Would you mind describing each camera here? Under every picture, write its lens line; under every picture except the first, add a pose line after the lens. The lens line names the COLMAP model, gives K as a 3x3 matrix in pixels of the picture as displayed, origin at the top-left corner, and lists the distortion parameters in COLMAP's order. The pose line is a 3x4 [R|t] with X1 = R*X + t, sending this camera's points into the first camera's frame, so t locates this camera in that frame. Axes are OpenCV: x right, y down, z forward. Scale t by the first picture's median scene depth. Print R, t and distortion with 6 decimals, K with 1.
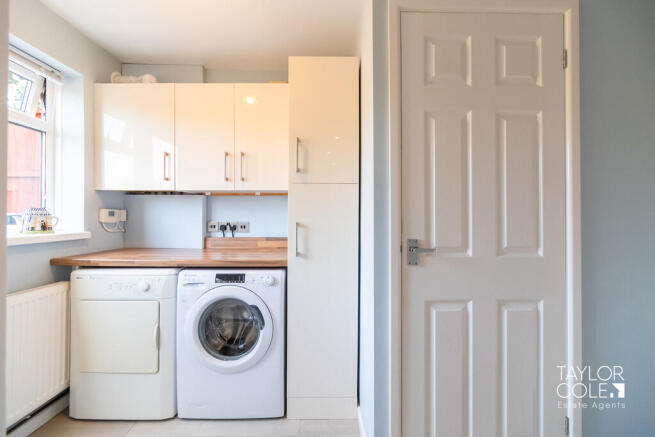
lens RADIAL K [[287.0, 0, 324.9], [0, 287.0, 218.7], [0, 0, 1]] dist [-0.004614, -0.001723]
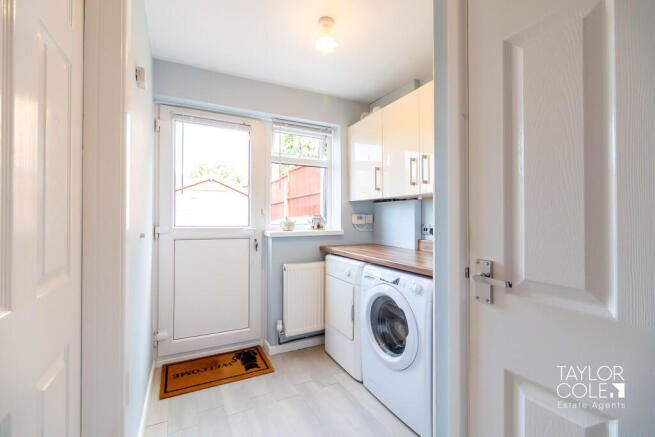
lens RADIAL K [[287.0, 0, 323.5], [0, 287.0, 215.9], [0, 0, 1]] dist [-0.004614, -0.001723]
pose [[0.429858, -0.010140, -0.902839, 0.488647], [-0.002537, 0.999919, -0.012439, -0.009868], [0.902893, 0.007638, 0.429798, 0.290506]]
